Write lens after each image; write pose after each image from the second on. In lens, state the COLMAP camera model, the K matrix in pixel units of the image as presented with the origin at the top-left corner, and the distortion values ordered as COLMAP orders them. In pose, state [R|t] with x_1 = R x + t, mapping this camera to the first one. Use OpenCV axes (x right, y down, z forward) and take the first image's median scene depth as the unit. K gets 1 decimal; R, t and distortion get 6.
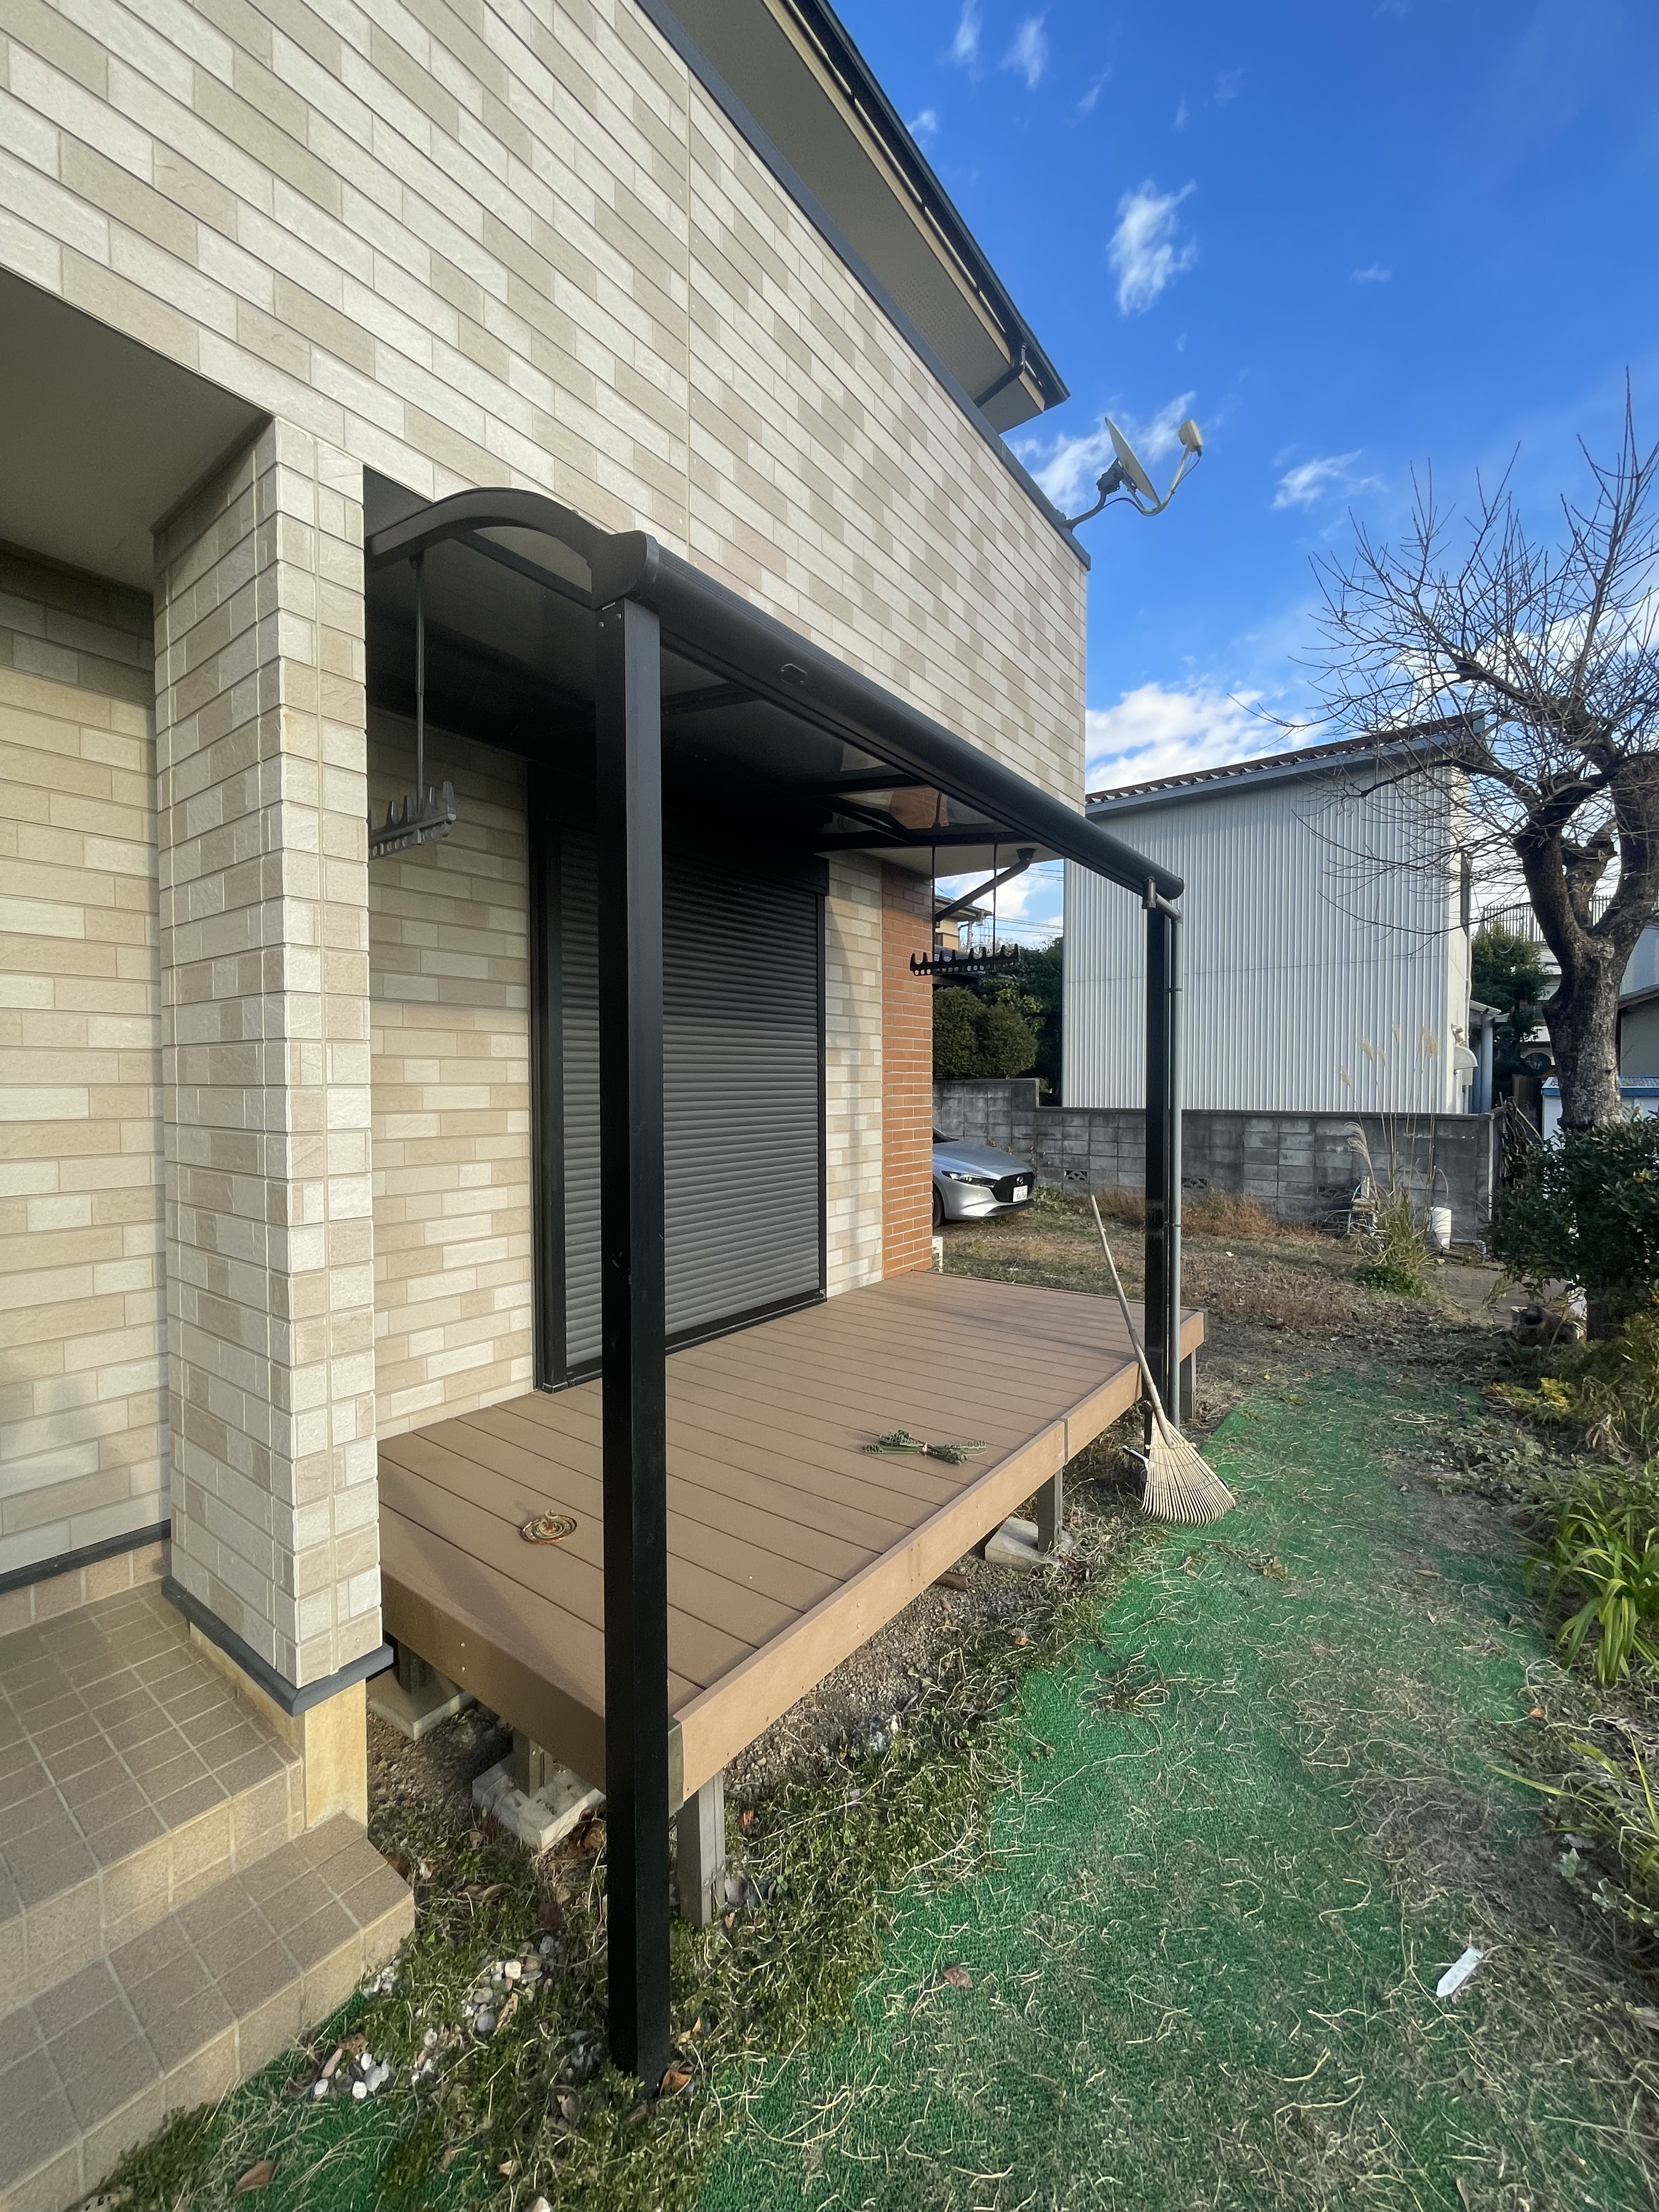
lens RADIAL K [[888.6, 0, 826.4], [0, 888.6, 1105.2], [0, 0, 1]] dist [-0.003512, -0.000151]
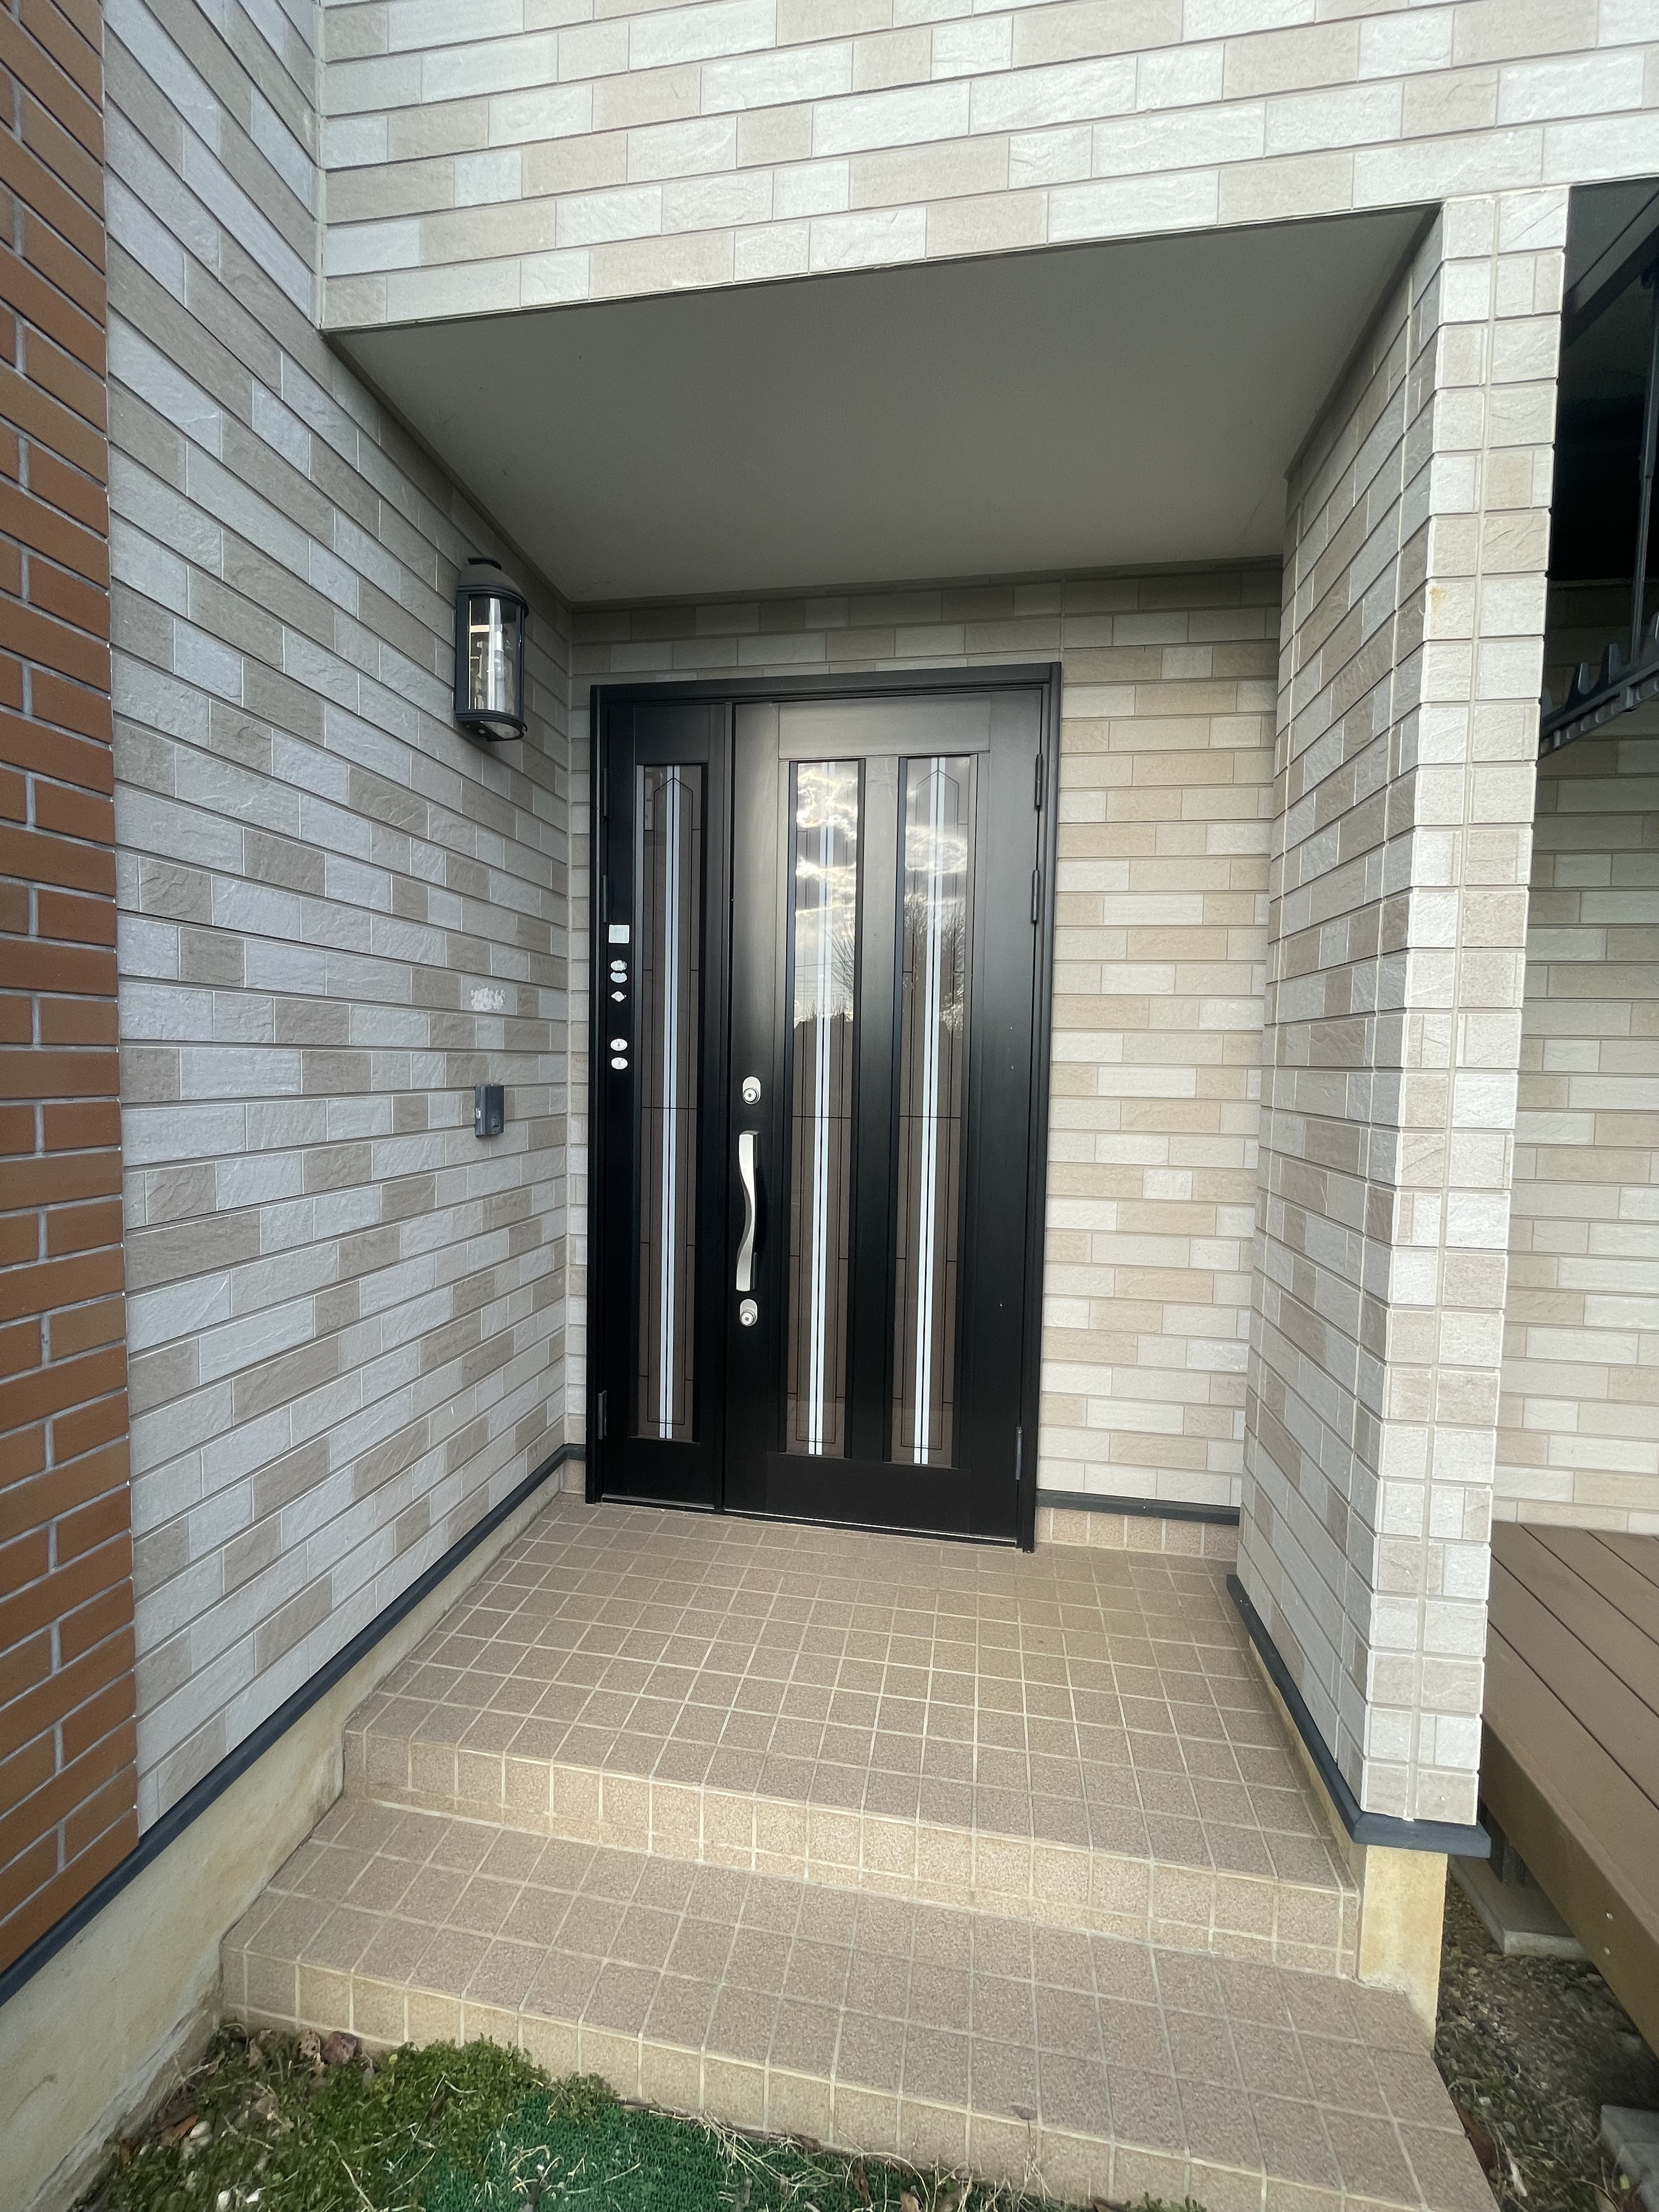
lens RADIAL K [[888.6, 0, 826.4], [0, 888.6, 1105.2], [0, 0, 1]] dist [-0.003512, -0.000151]
pose [[0.458257, 0.054728, -0.887133, -0.129551], [-0.043990, 0.998276, 0.038861, 0.002713], [0.887730, 0.021217, 0.459874, 0.167161]]
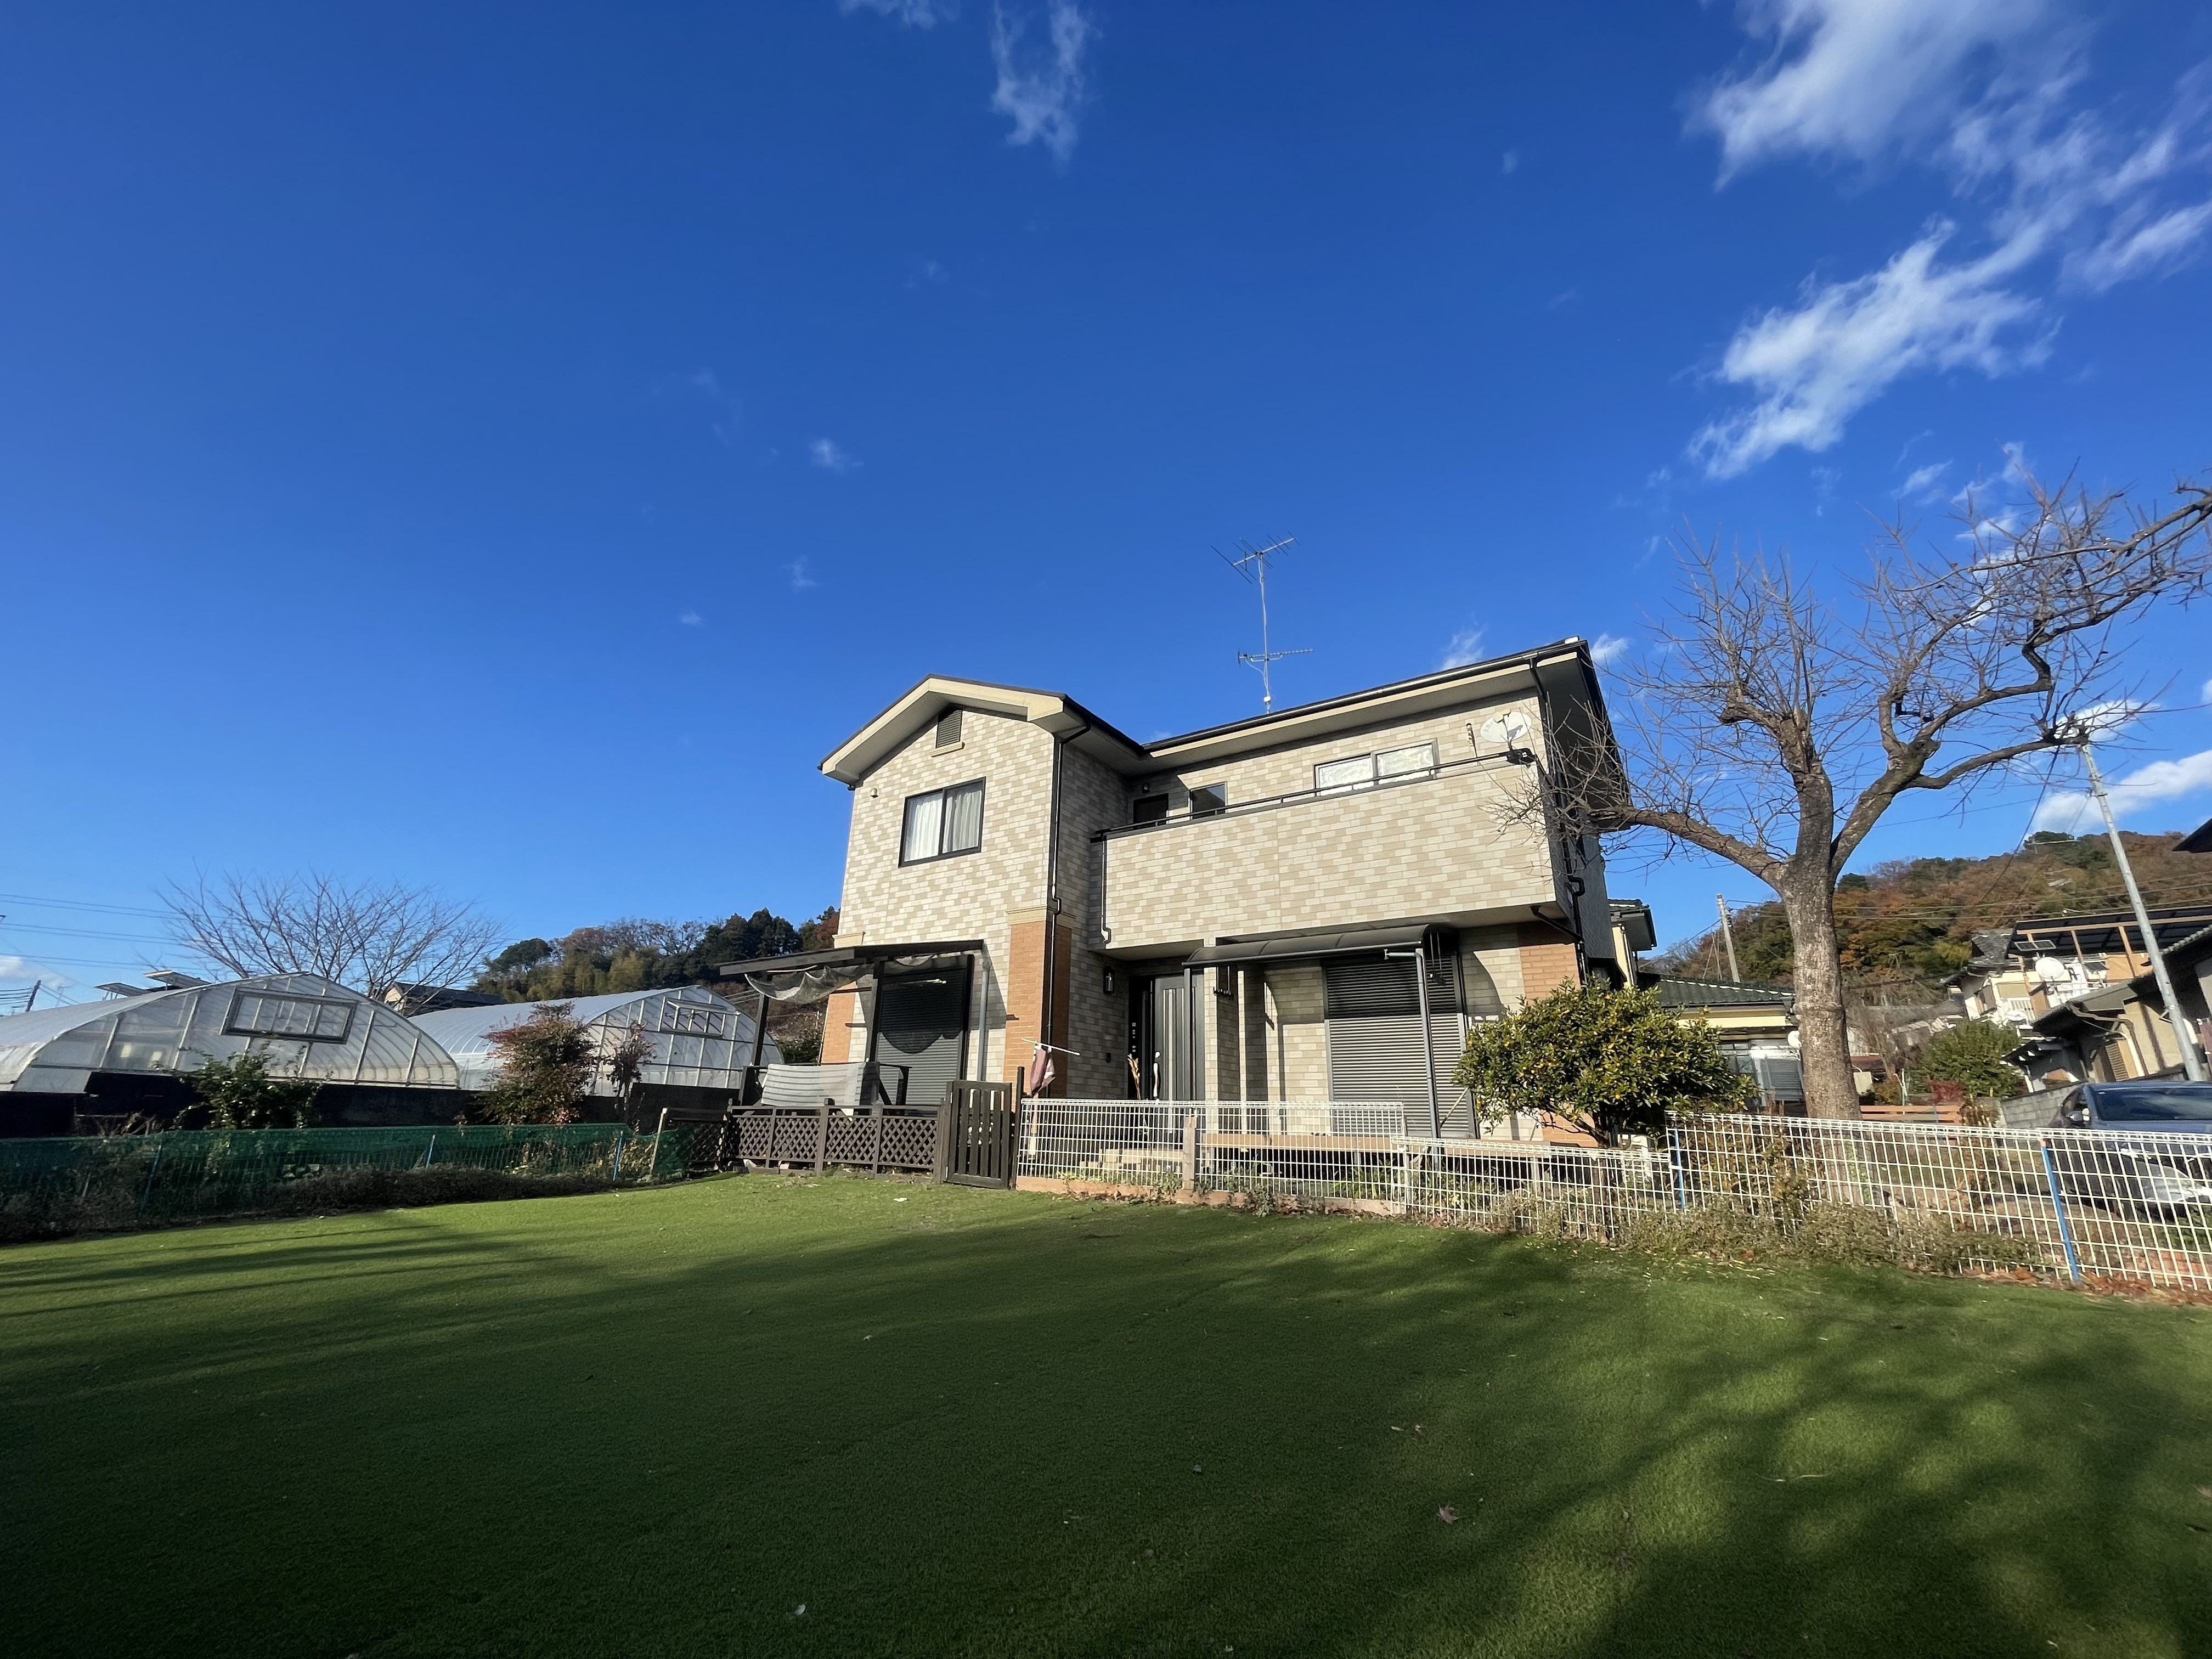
lens RADIAL K [[905.2, 0, 1106.0], [0, 905.2, 829.5], [0, 0, 1]] dist [-0.000120, -0.000326]
pose [[0.051368, -0.313256, -0.948278, 5.676363], [-0.049049, 0.947595, -0.315687, 0.608227], [0.997475, 0.062728, 0.033311, -0.041753]]
